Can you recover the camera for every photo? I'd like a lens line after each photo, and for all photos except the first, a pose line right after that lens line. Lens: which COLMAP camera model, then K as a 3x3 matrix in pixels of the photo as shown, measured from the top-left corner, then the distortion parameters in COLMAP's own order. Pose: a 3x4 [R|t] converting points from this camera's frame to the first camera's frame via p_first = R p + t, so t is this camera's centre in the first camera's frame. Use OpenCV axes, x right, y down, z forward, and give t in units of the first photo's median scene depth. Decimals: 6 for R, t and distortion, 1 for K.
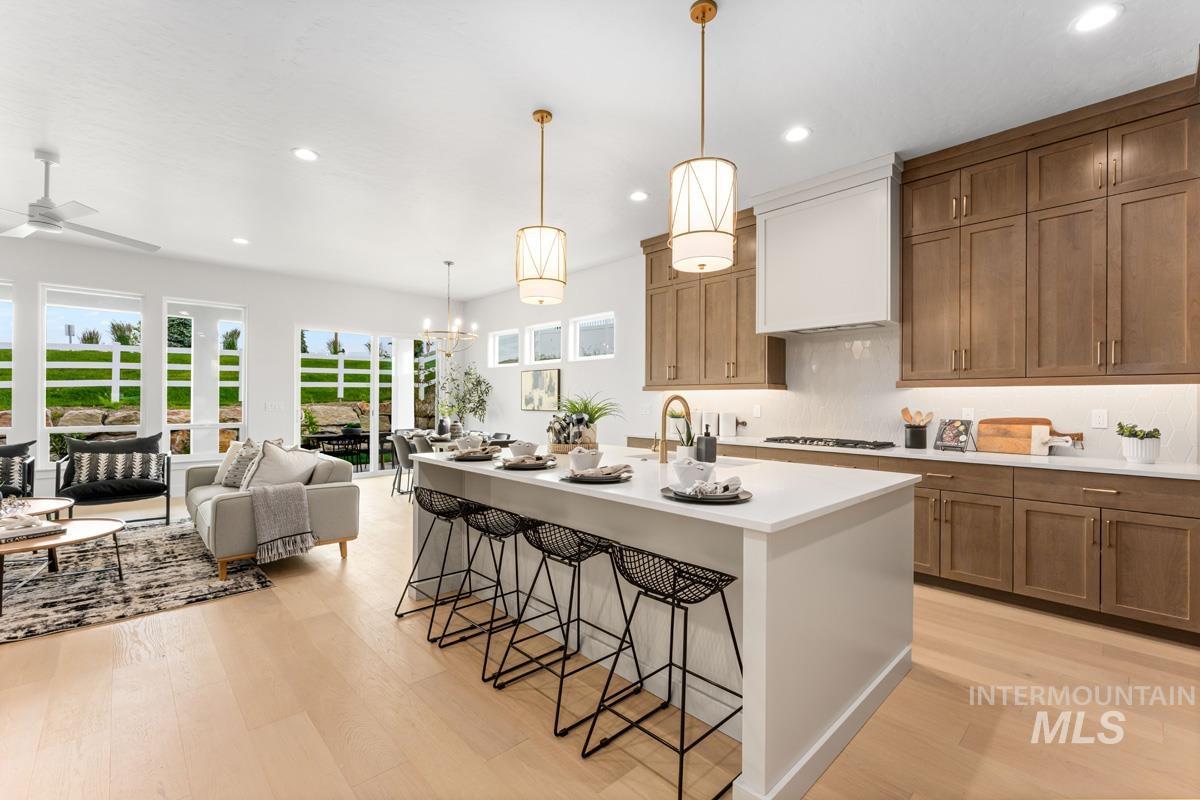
lens RADIAL K [[509.1, 0, 589.2], [0, 509.1, 398.2], [0, 0, 1]] dist [0.002378, 0.000474]
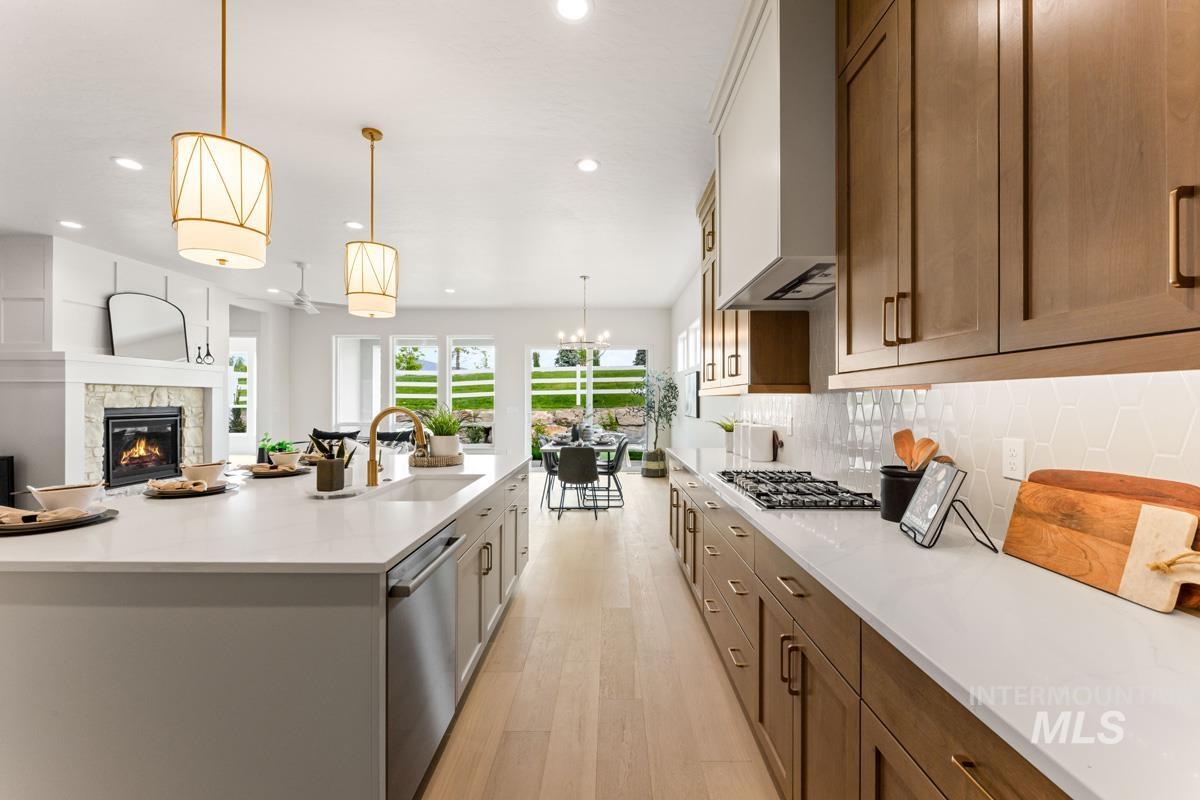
lens RADIAL K [[478.9, 0, 607.4], [0, 478.9, 400.4], [0, 0, 1]] dist [0.000137, -0.000311]
pose [[0.735338, -0.006048, -0.677674, 0.763020], [0.005626, 0.999980, -0.002820, -0.009348], [0.677678, -0.001739, 0.735357, 0.523071]]
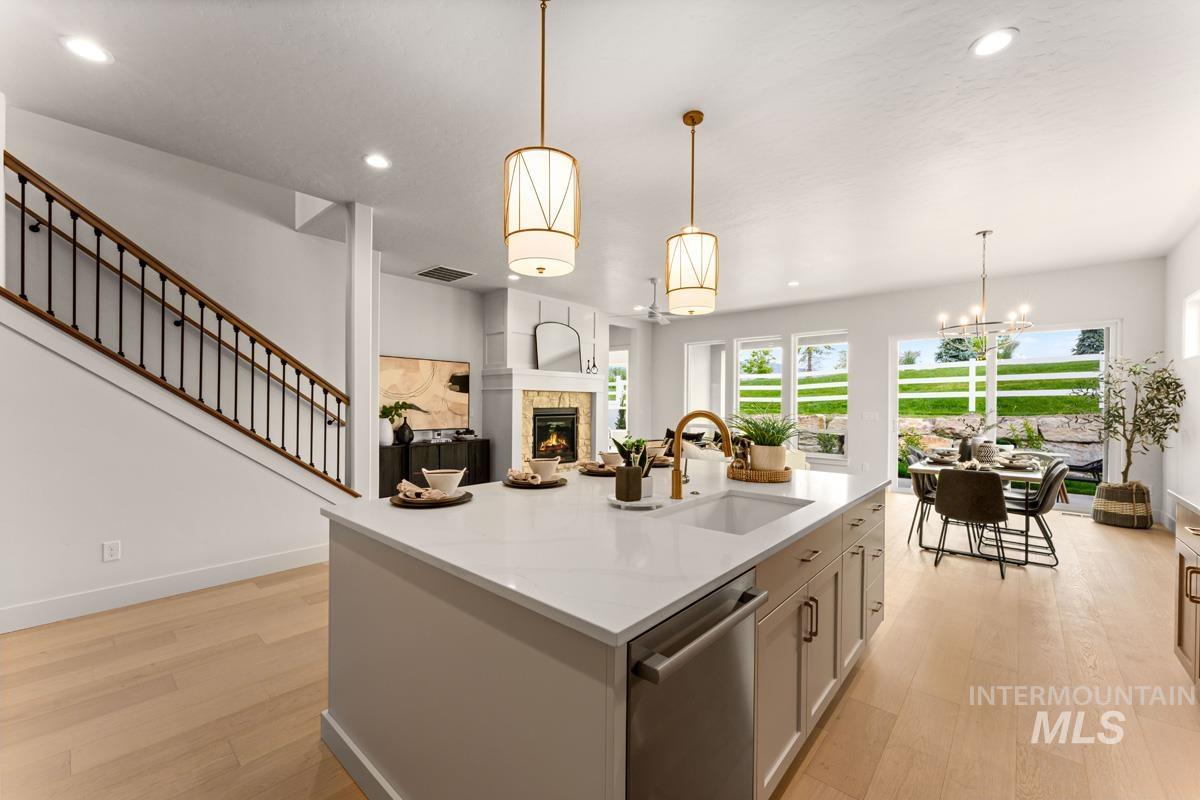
lens RADIAL K [[478.9, 0, 595.5], [0, 478.9, 405.0], [0, 0, 1]] dist [0.000137, -0.000311]
pose [[0.098930, -0.001309, -0.995094, 0.665714], [-0.003525, 0.999992, -0.001666, -0.009260], [0.995088, 0.003673, 0.098924, 0.618210]]
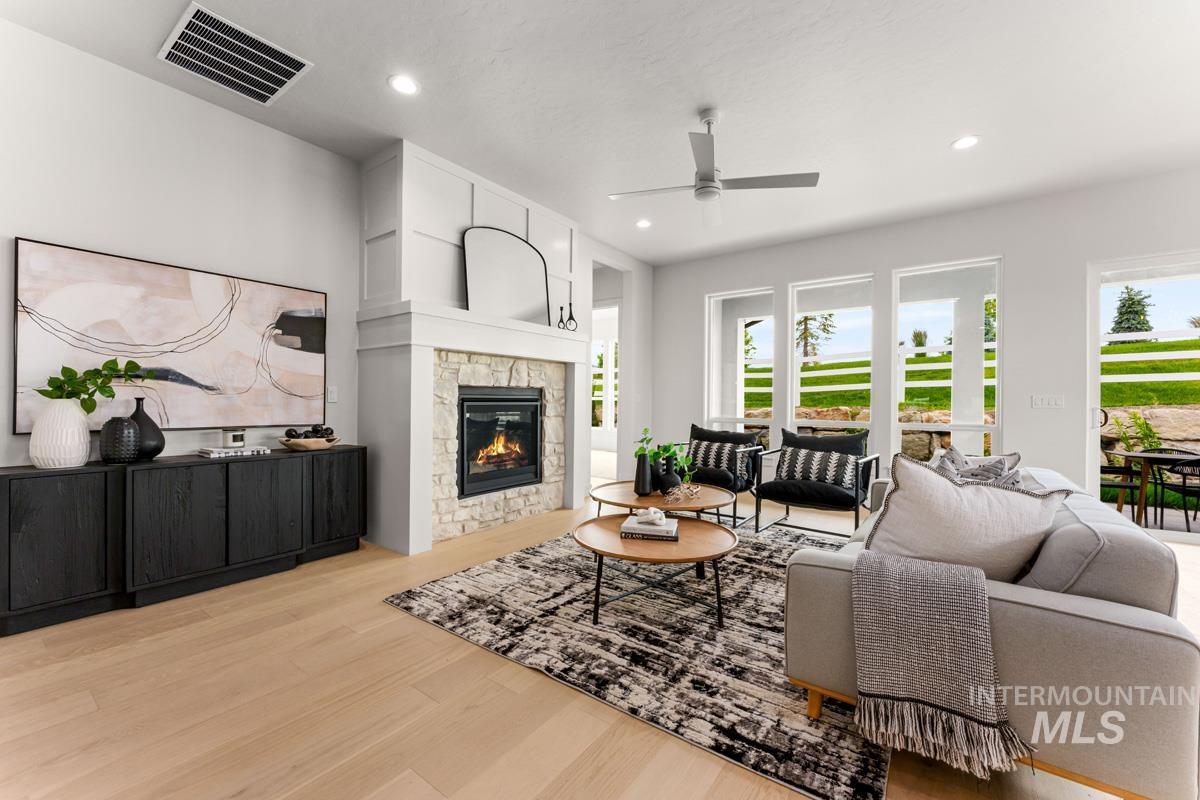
lens RADIAL K [[478.9, 0, 603.2], [0, 478.9, 398.9], [0, 0, 1]] dist [0.000137, -0.000311]
pose [[0.196634, -0.008564, -0.980440, -0.270790], [-0.003879, 0.999947, -0.009513, 0.040109], [0.980469, 0.005674, 0.196590, 0.662093]]
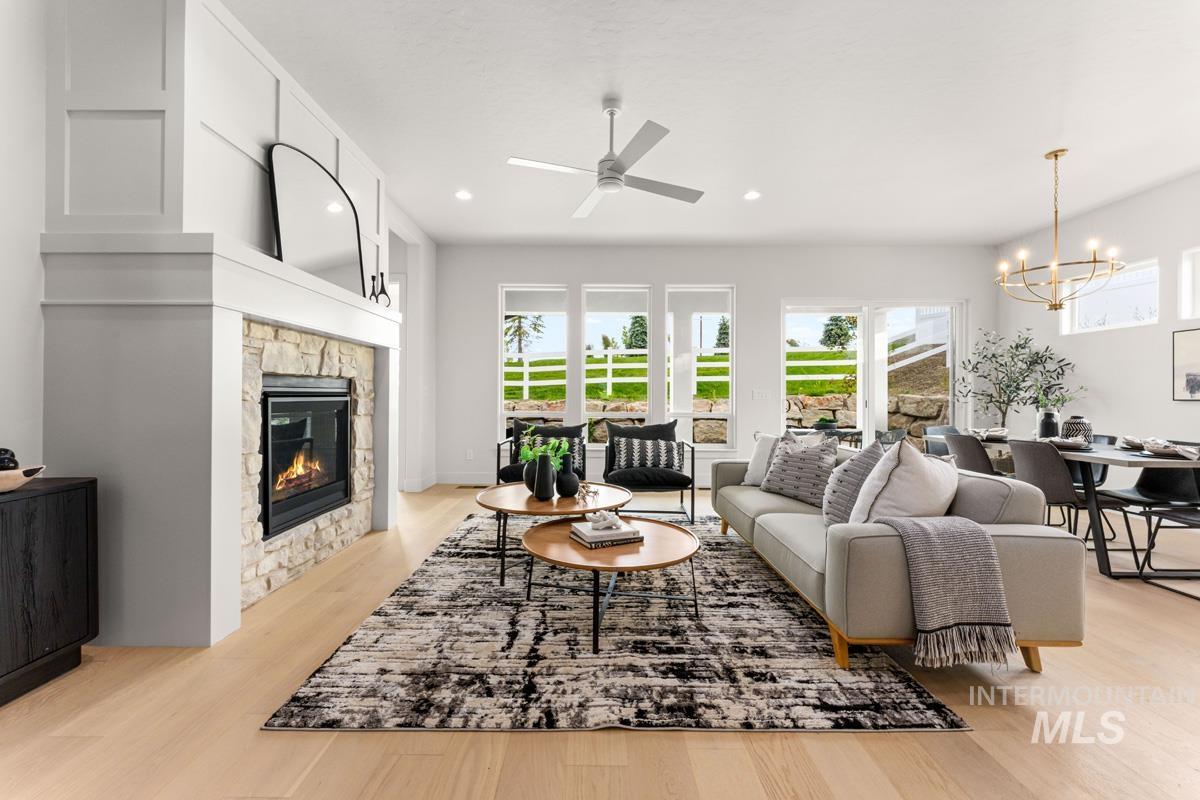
lens RADIAL K [[478.9, 0, 594.7], [0, 478.9, 393.4], [0, 0, 1]] dist [0.000137, -0.000311]
pose [[0.735100, -0.006191, -0.677930, -0.524137], [0.001577, 0.999971, -0.007422, 0.037830], [0.677956, 0.004387, 0.735089, 0.370079]]
